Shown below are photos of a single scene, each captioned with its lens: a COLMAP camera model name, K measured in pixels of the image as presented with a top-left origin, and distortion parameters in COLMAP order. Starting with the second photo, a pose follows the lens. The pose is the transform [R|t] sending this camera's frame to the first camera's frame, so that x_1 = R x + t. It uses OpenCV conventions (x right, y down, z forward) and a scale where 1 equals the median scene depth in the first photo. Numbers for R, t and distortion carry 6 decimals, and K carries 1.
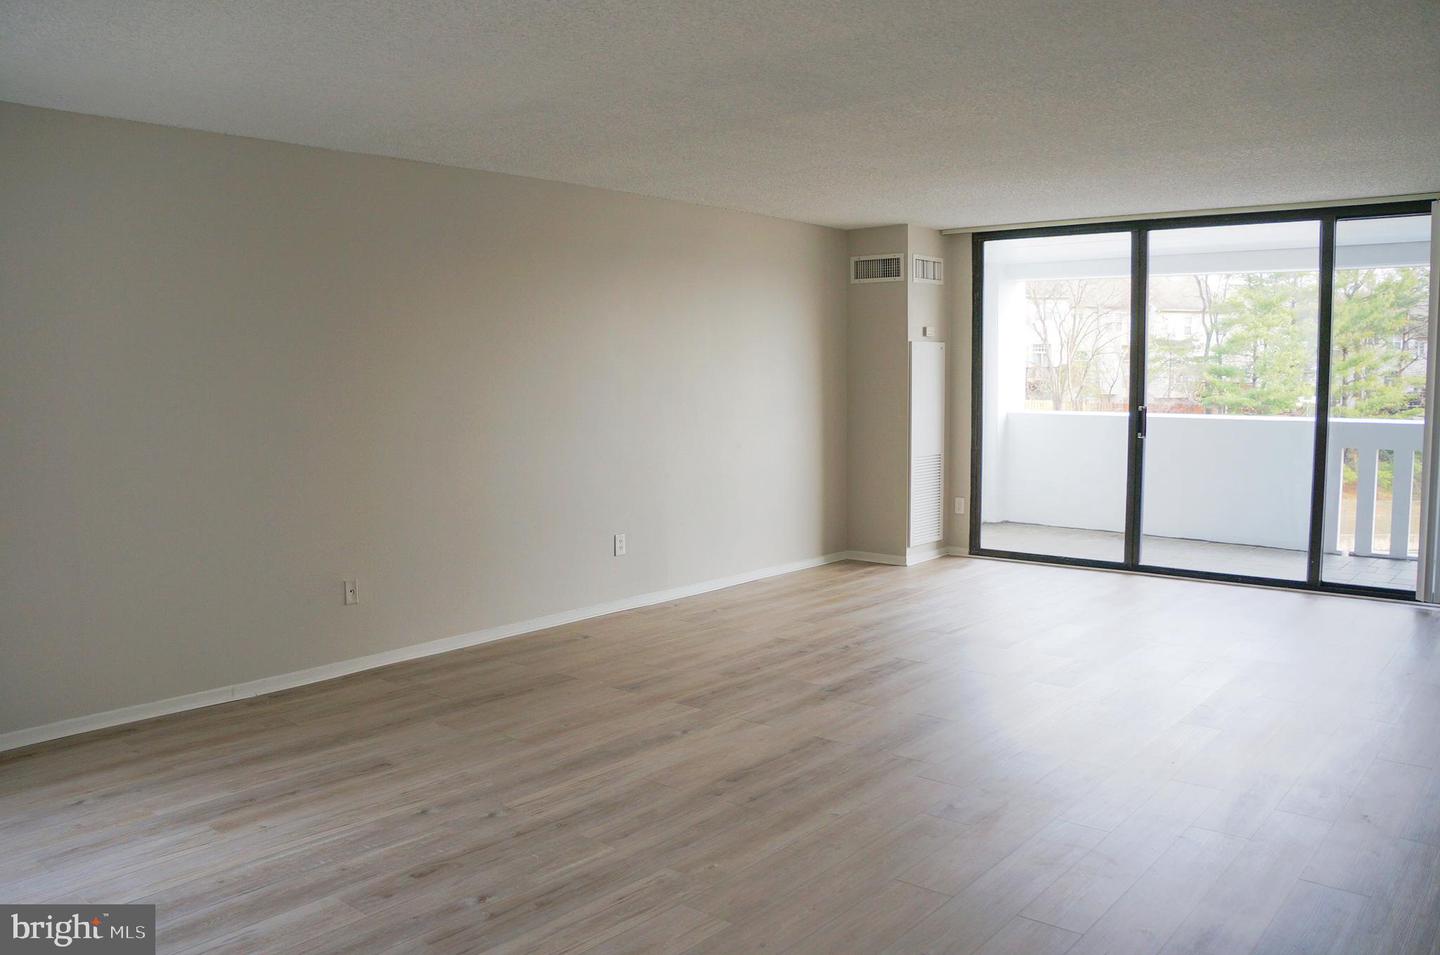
lens RADIAL K [[1130.5, 0, 718.6], [0, 1130.5, 480.4], [0, 0, 1]] dist [-0.176683, 0.122297]
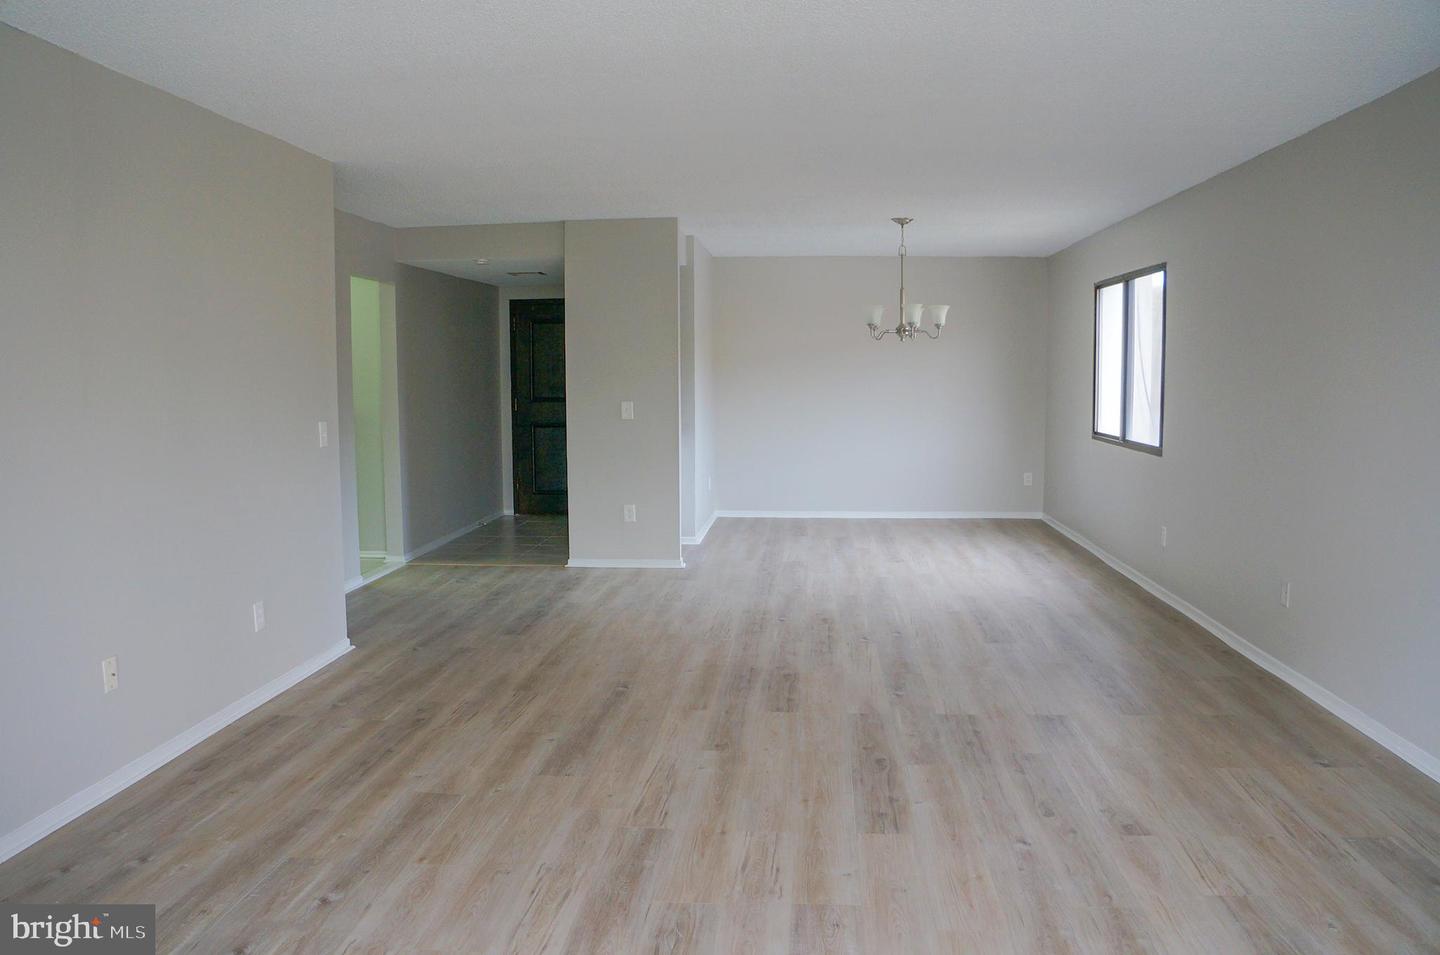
lens RADIAL K [[1130.5, 0, 723.0], [0, 1130.5, 473.8], [0, 0, 1]] dist [-0.176683, 0.122297]
pose [[-0.816898, 0.063142, -0.573316, 0.502837], [-0.042850, 0.984599, 0.169495, -0.117123], [0.575189, 0.163027, -0.801611, 1.208280]]
